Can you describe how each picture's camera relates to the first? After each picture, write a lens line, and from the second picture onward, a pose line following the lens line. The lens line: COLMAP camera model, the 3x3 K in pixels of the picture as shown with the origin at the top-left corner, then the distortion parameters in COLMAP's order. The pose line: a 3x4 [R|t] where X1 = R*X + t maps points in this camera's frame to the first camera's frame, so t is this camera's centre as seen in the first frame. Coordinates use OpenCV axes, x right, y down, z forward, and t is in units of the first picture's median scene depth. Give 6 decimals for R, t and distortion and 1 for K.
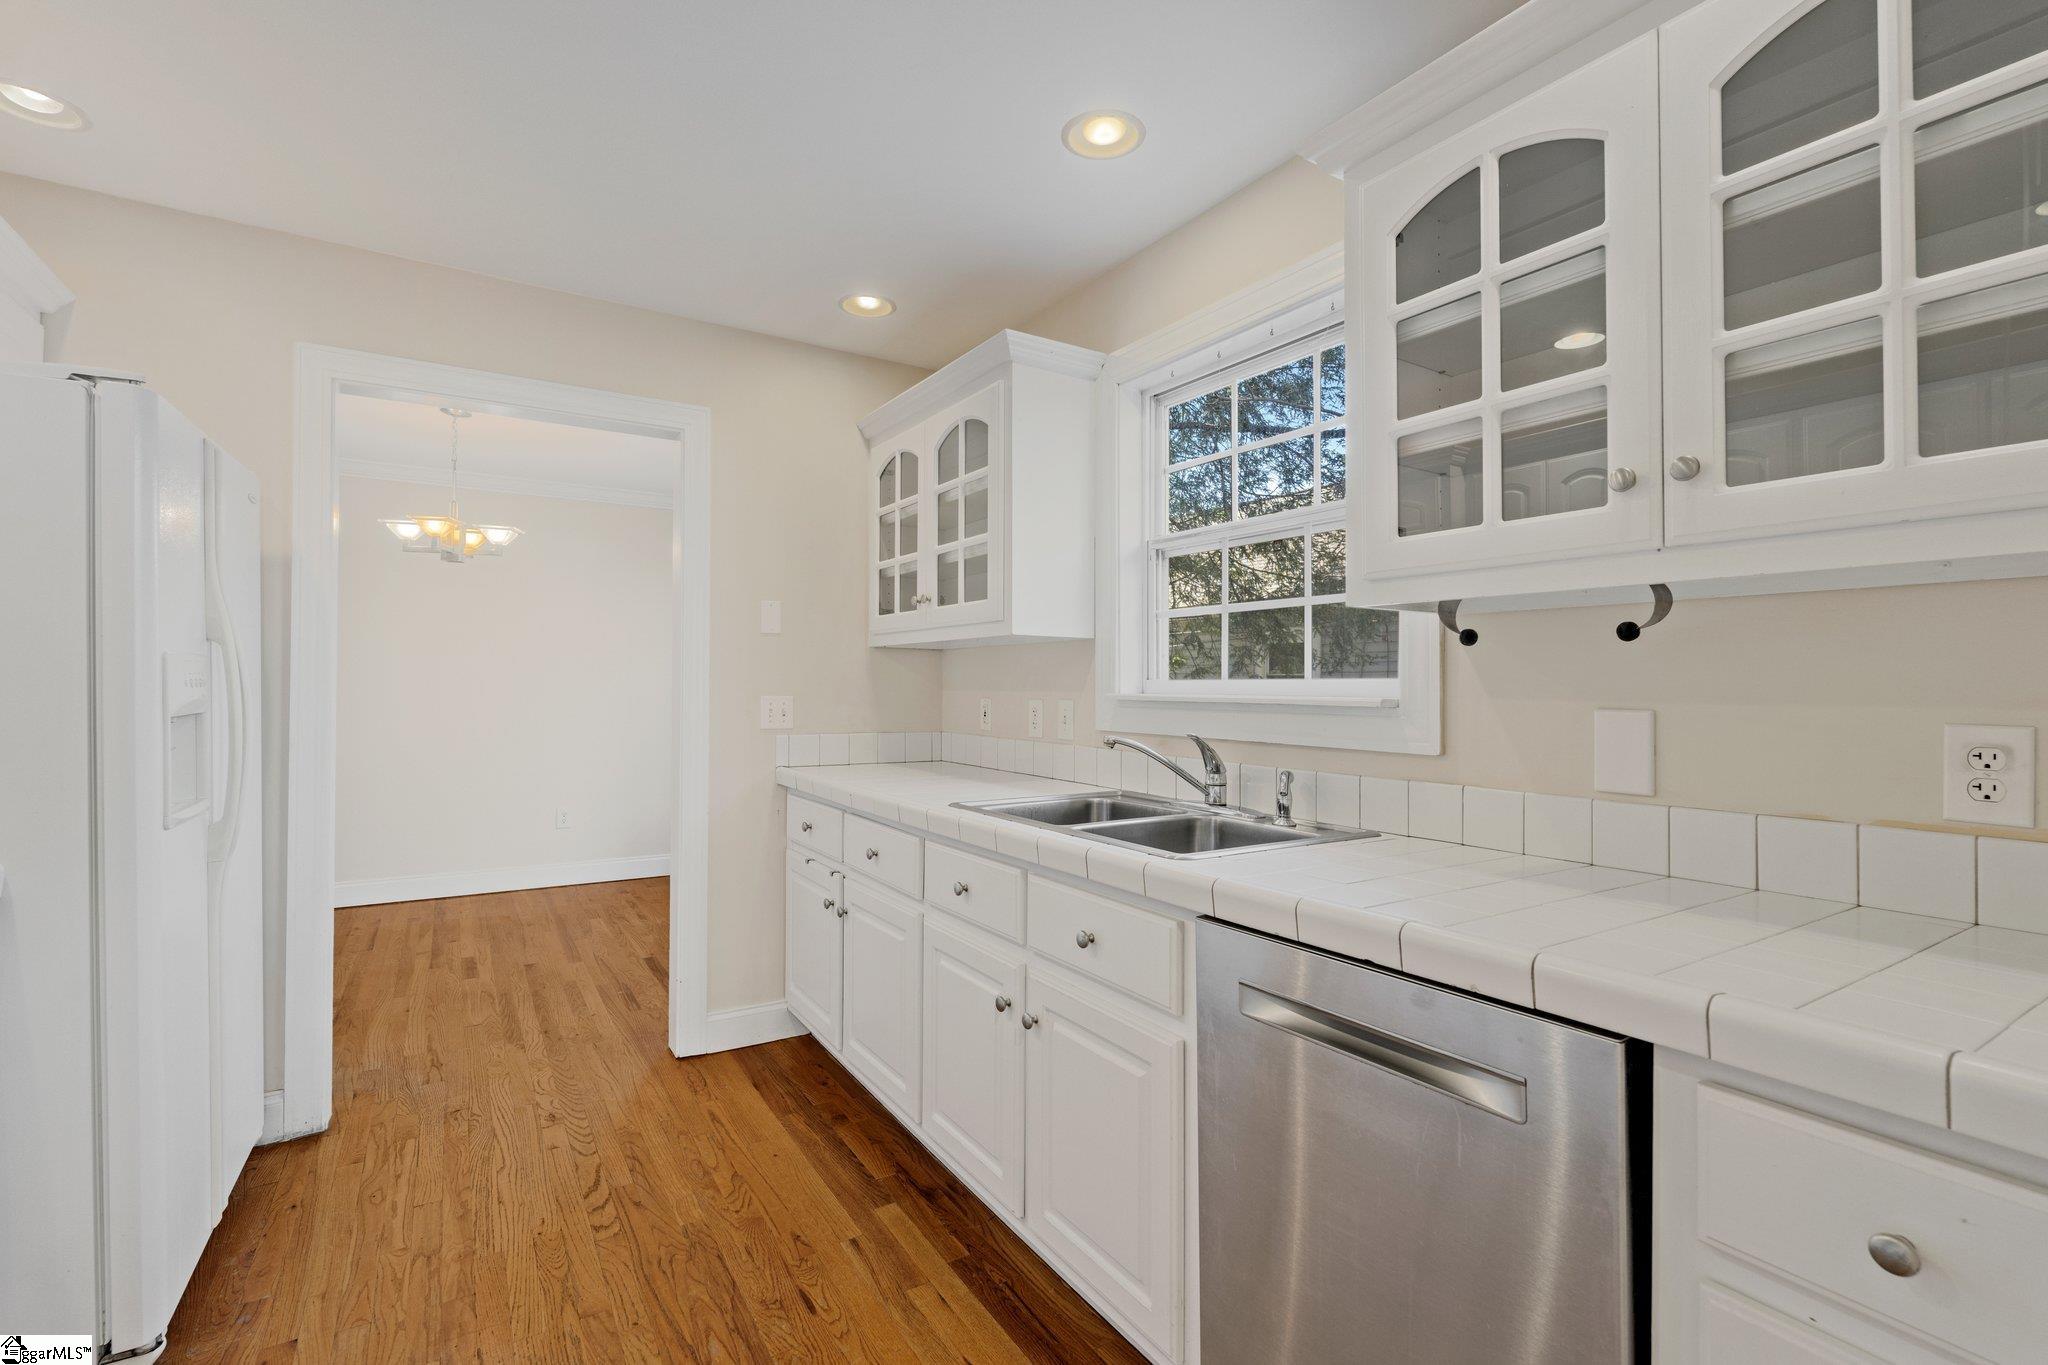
lens RADIAL K [[910.4, 0, 1004.9], [0, 910.4, 683.4], [0, 0, 1]] dist [0.006842, -0.000178]
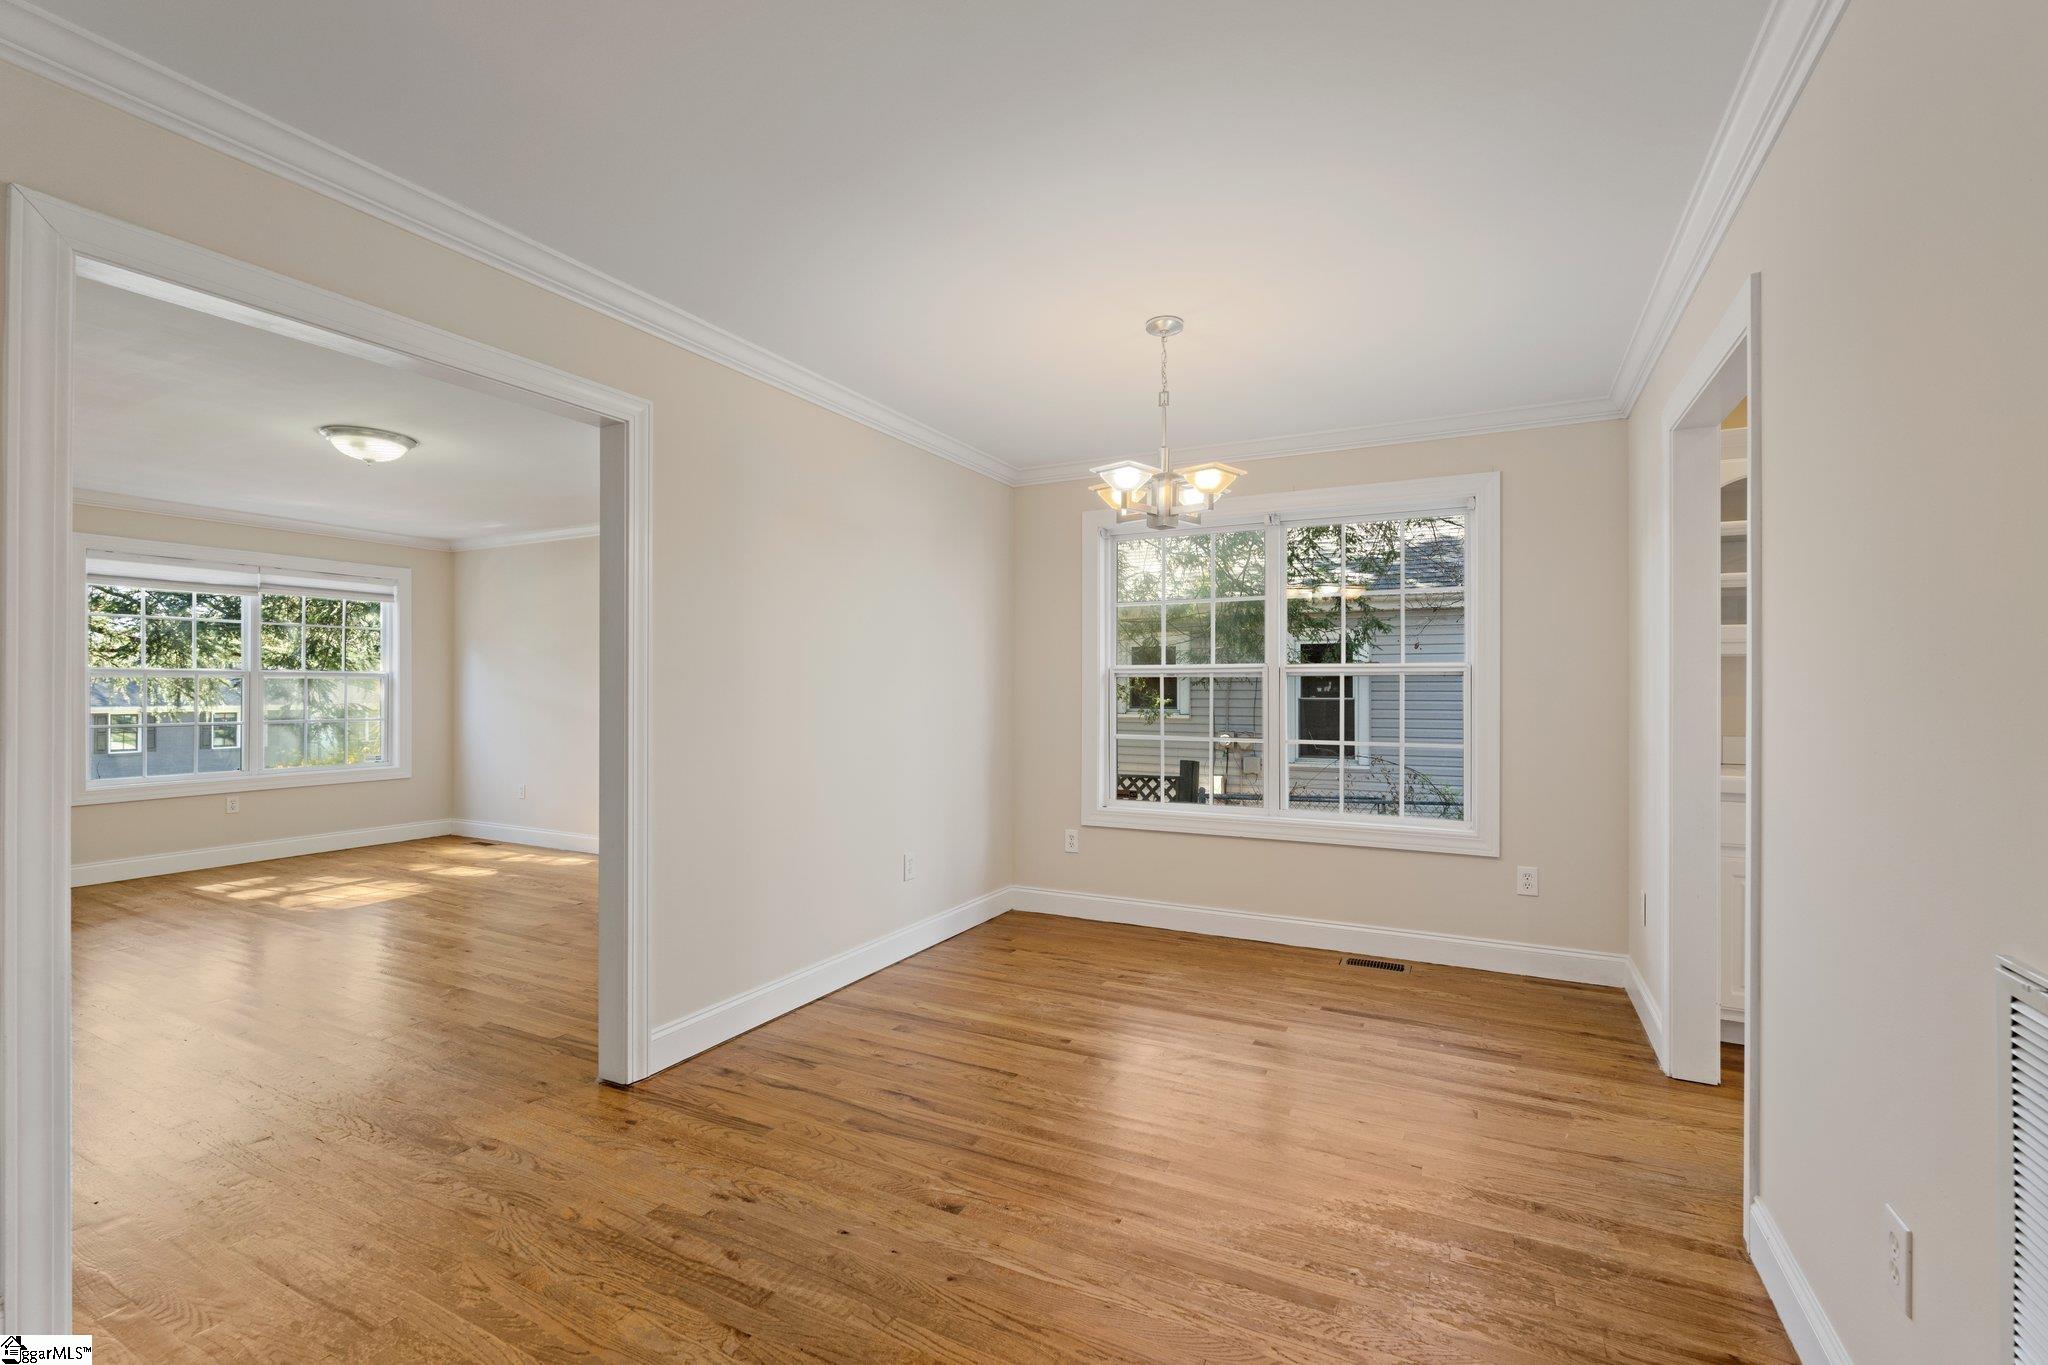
lens RADIAL K [[890.0, 0, 1020.3], [0, 890.0, 687.3], [0, 0, 1]] dist [-0.005312, -0.000037]
pose [[0.858125, -0.002509, 0.513435, -1.637336], [-0.000119, 0.999987, 0.005086, -0.010332], [-0.513441, -0.004426, 0.858113, 0.654847]]
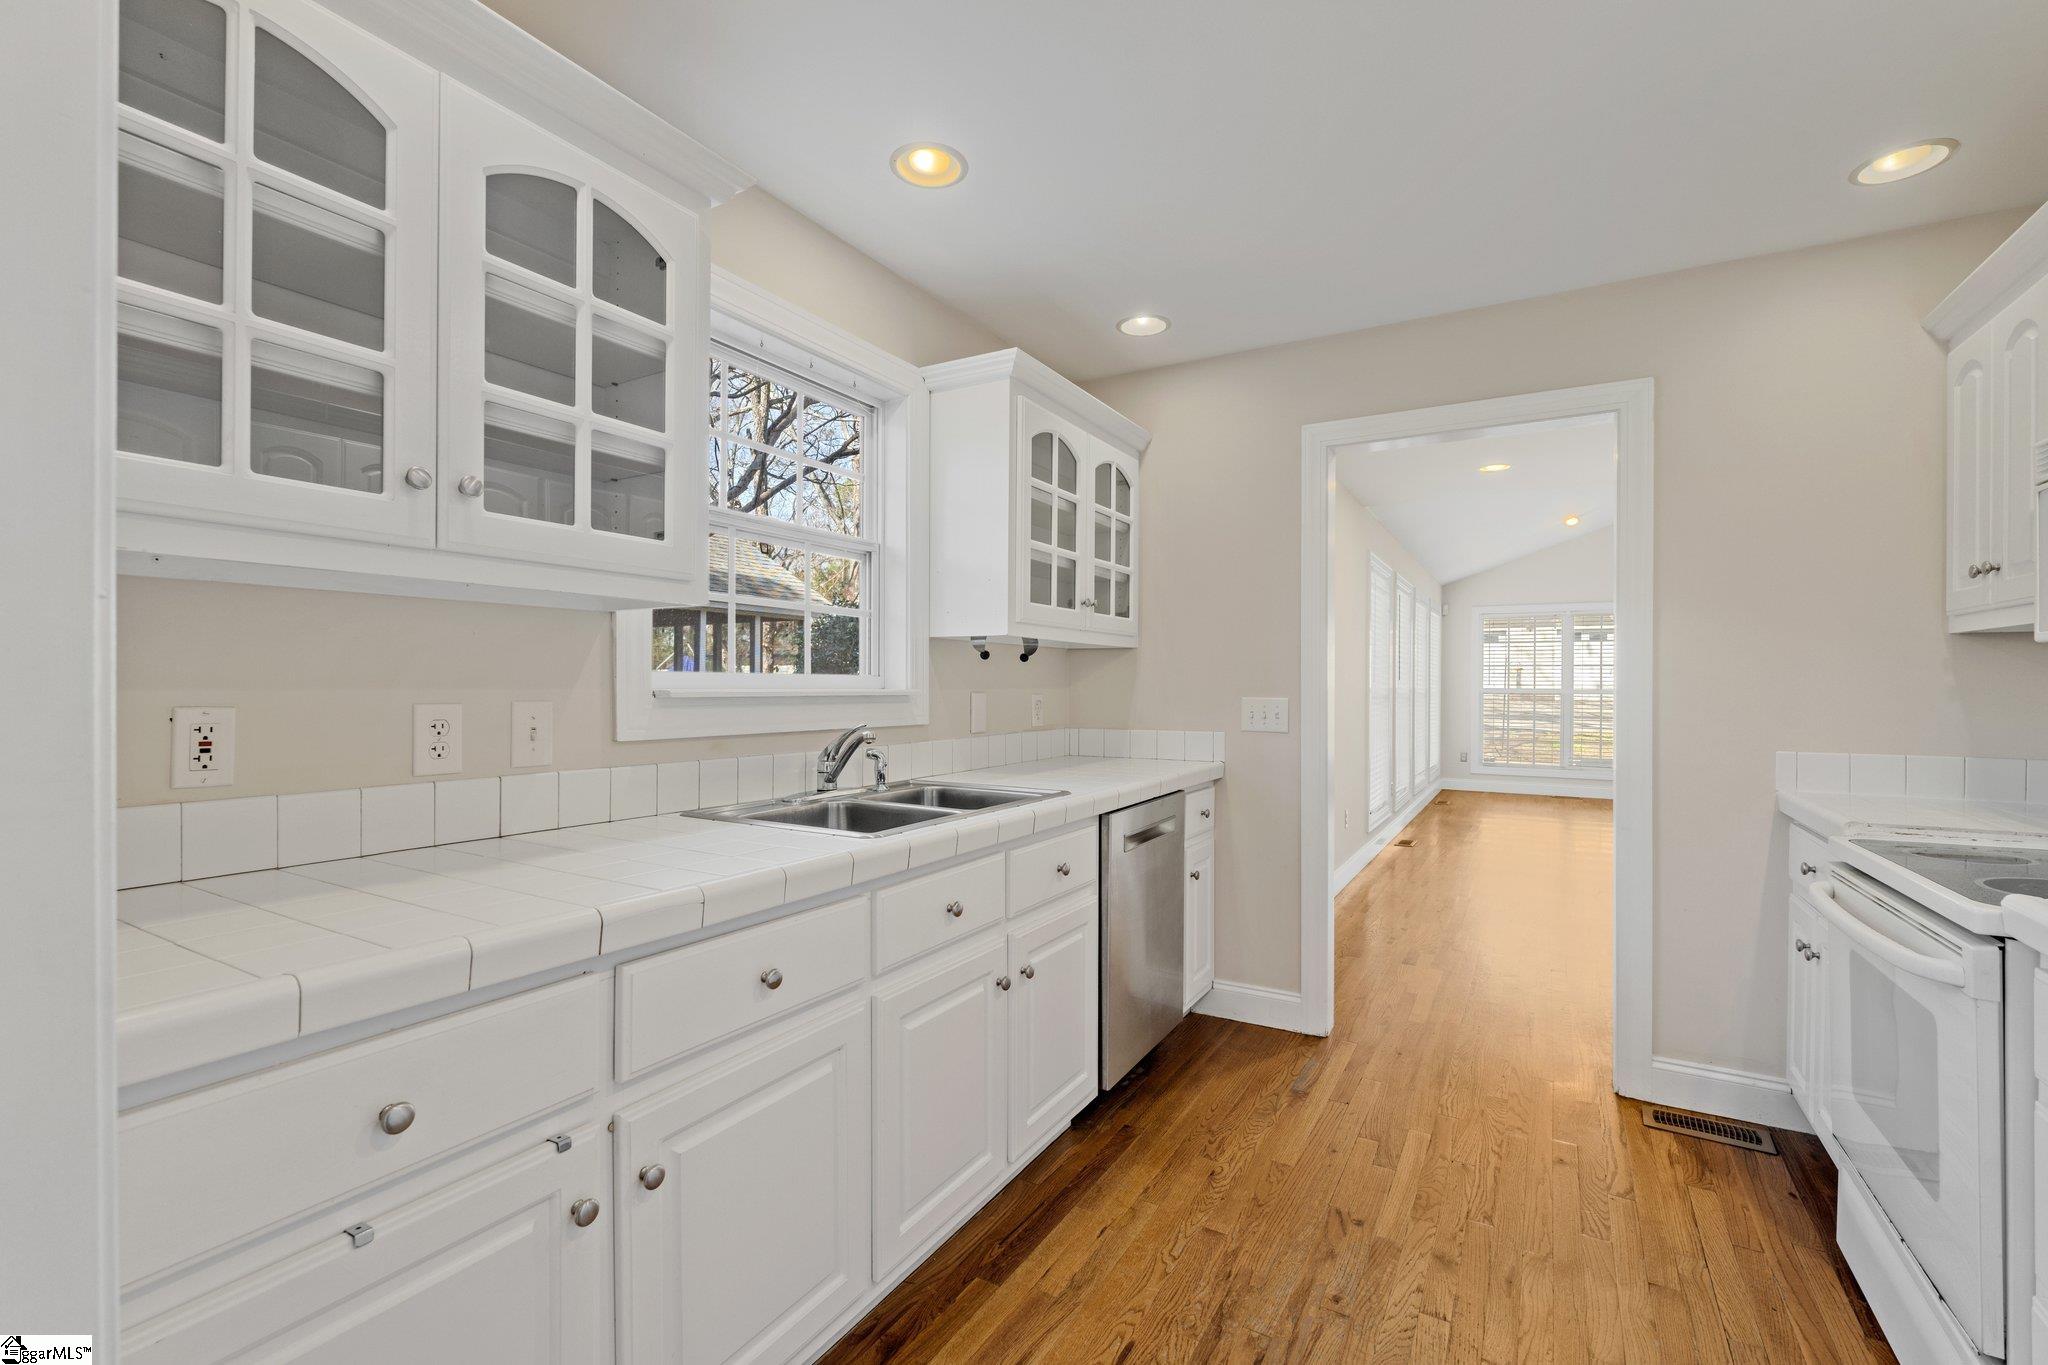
lens RADIAL K [[890.0, 0, 1020.3], [0, 890.0, 687.3], [0, 0, 1]] dist [-0.005312, -0.000037]
pose [[-0.464702, -0.012085, 0.885385, -0.655721], [-0.012153, 0.999900, 0.007269, 0.000147], [-0.885384, -0.007382, -0.464802, 1.044914]]
